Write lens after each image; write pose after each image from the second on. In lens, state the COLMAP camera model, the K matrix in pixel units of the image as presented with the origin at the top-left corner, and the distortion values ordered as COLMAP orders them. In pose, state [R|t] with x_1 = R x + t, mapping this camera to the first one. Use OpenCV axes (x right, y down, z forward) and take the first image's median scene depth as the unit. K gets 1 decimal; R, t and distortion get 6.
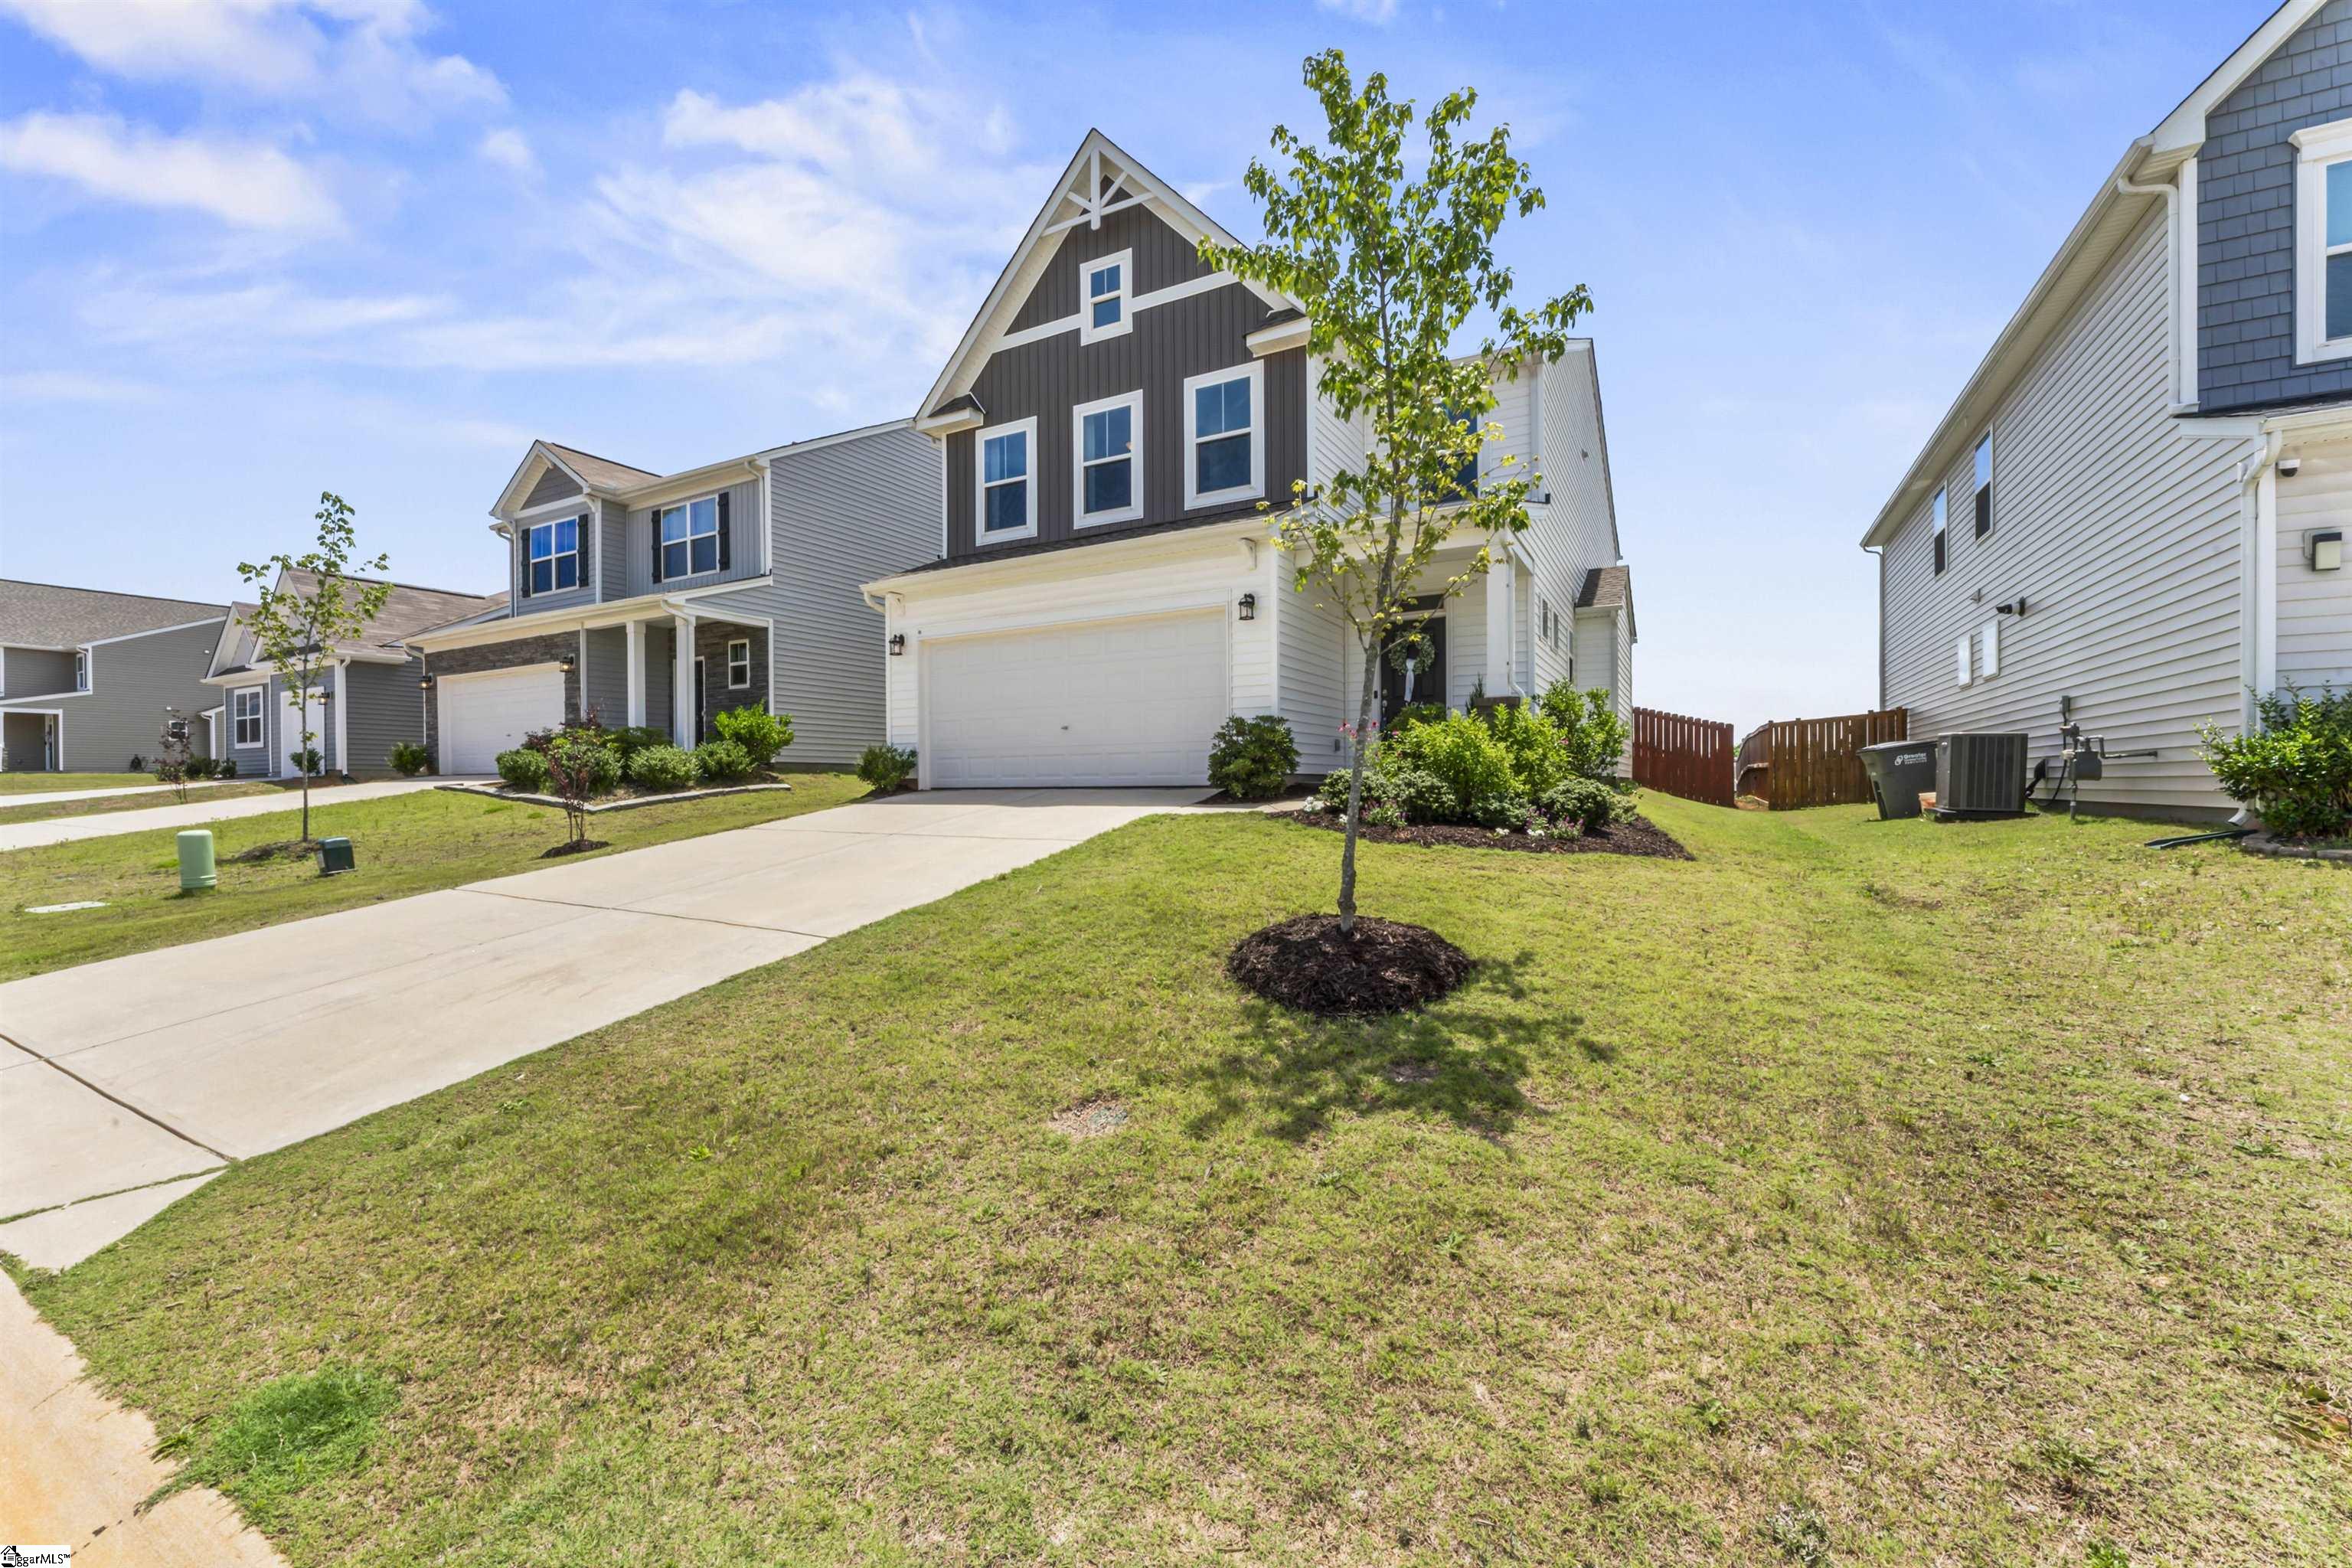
lens RADIAL K [[931.9, 0, 1176.0], [0, 931.9, 784.0], [0, 0, 1]] dist [0.000292, -0.000411]
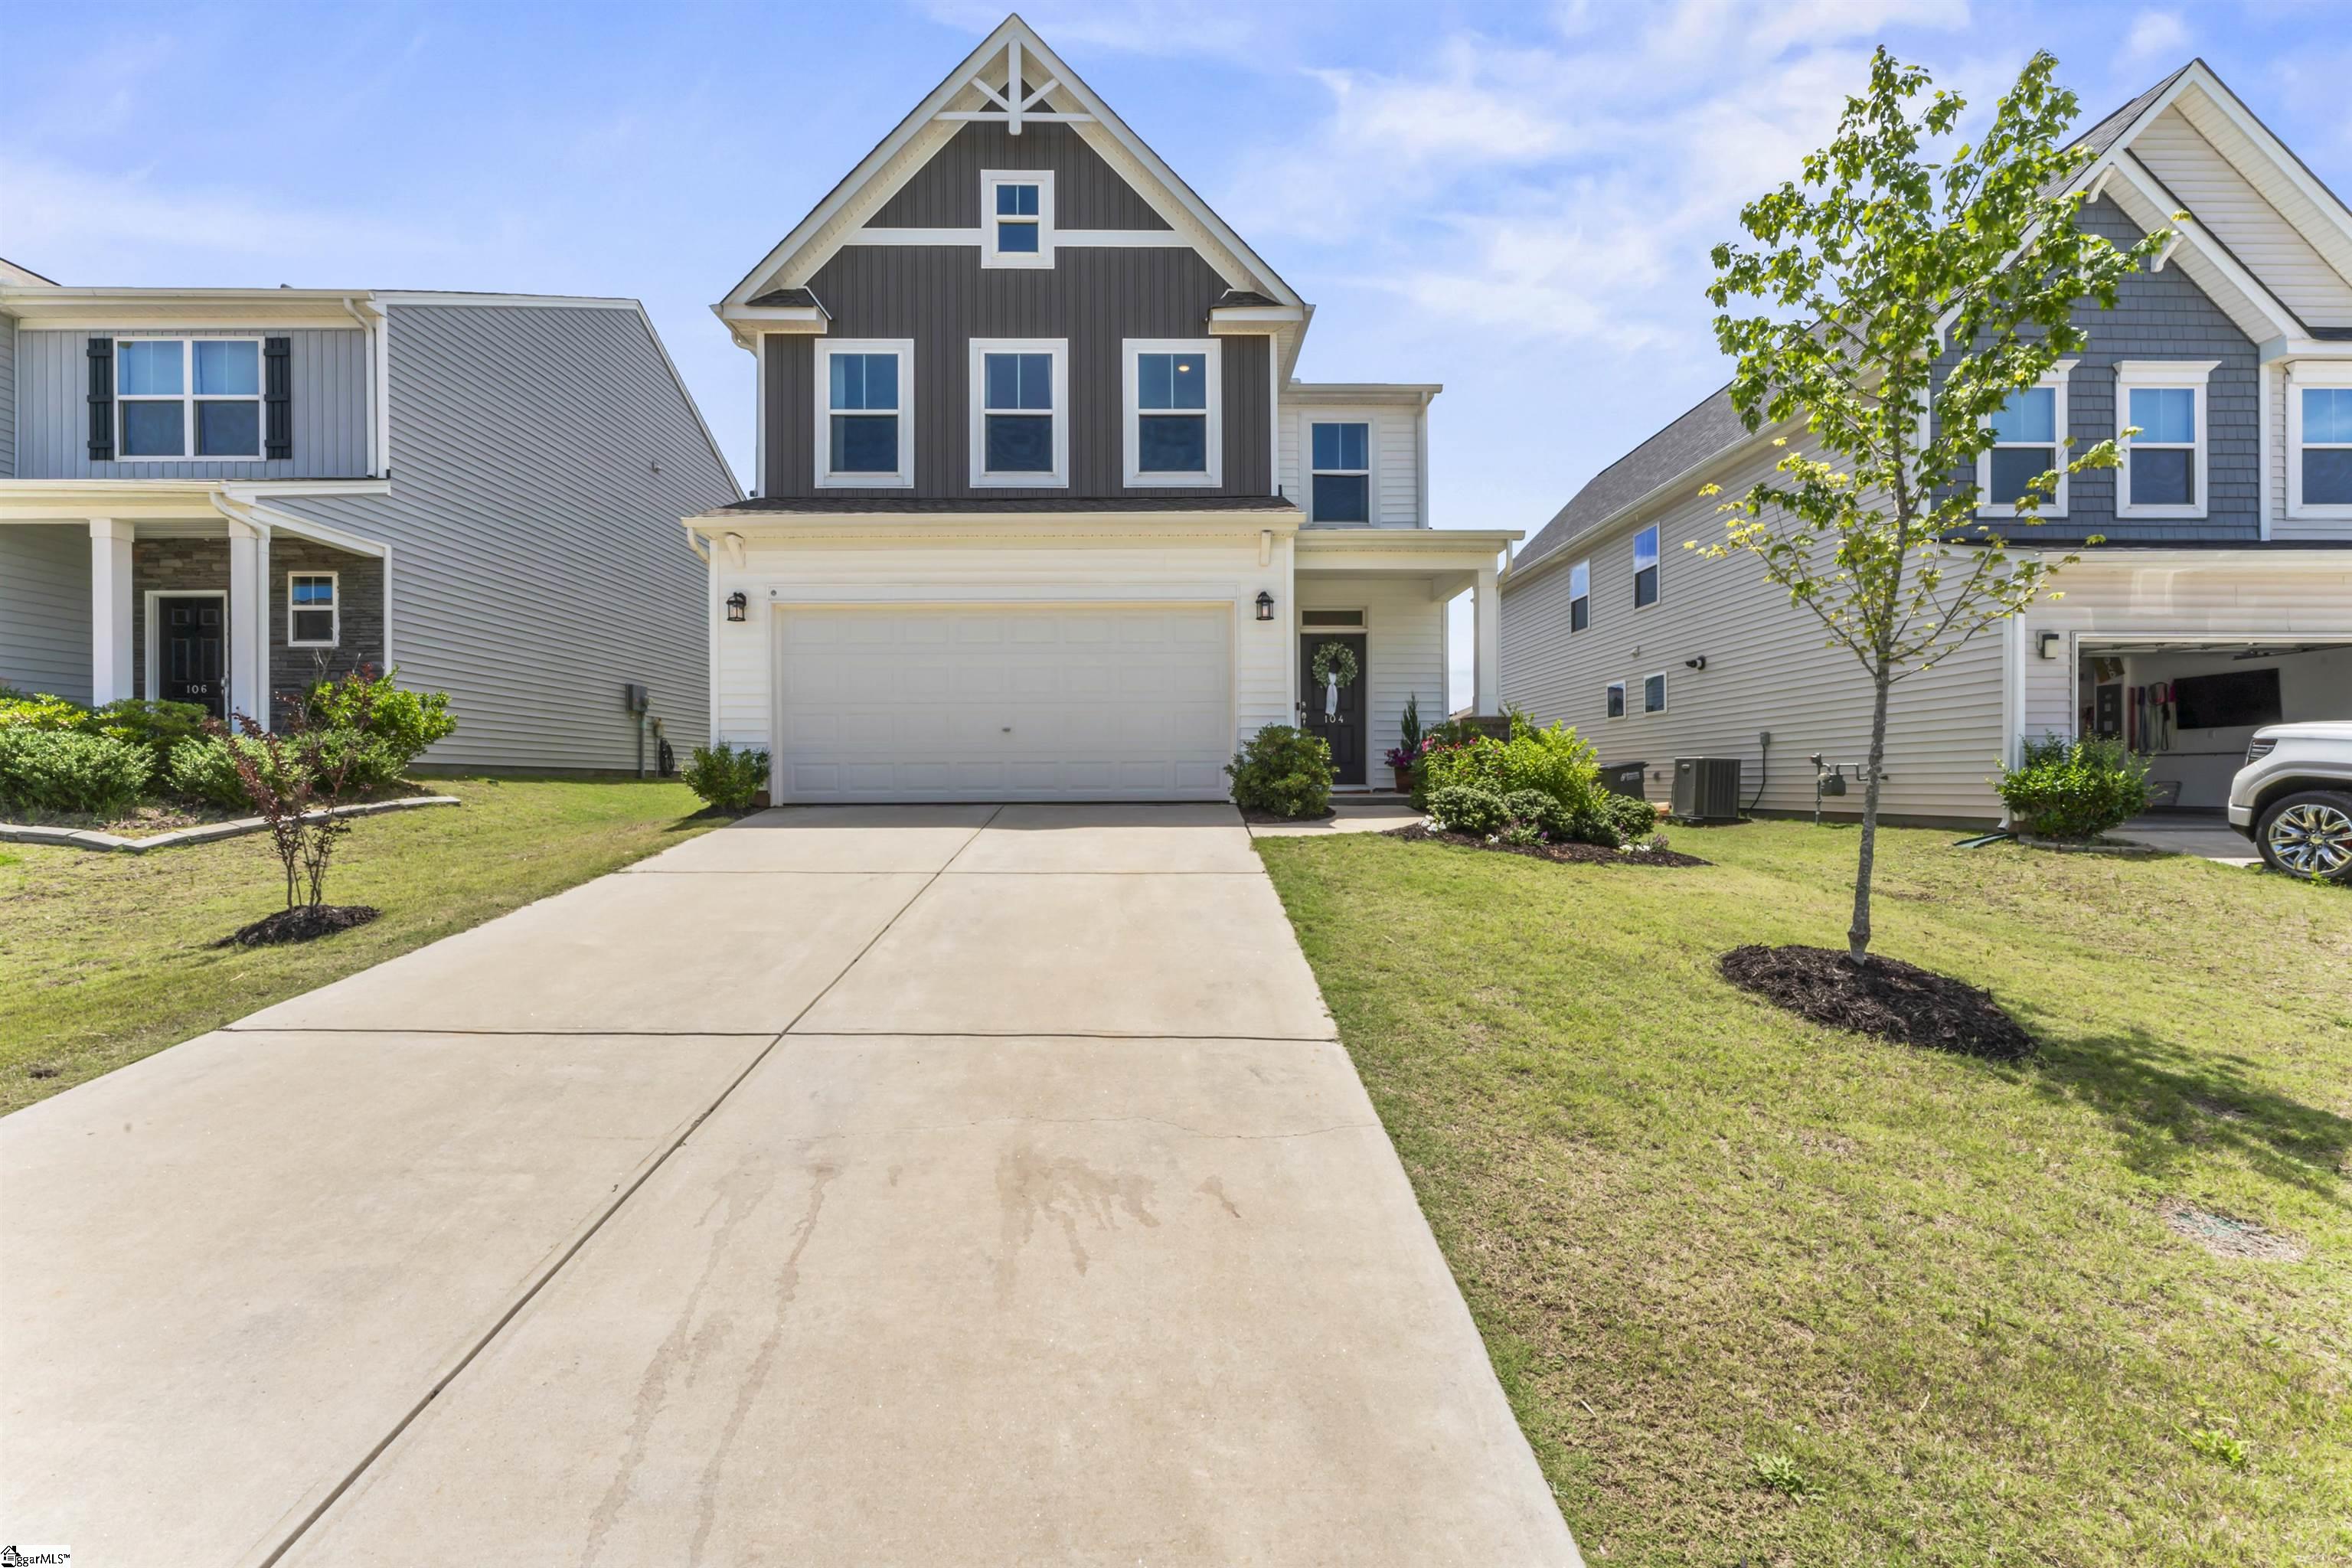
lens RADIAL K [[931.9, 0, 1176.0], [0, 931.9, 784.0], [0, 0, 1]] dist [0.000292, -0.000411]
pose [[0.869004, 0.005803, 0.494771, -0.359934], [-0.002126, 0.999966, -0.007995, -0.005819], [-0.494800, 0.005896, 0.868987, 0.199072]]
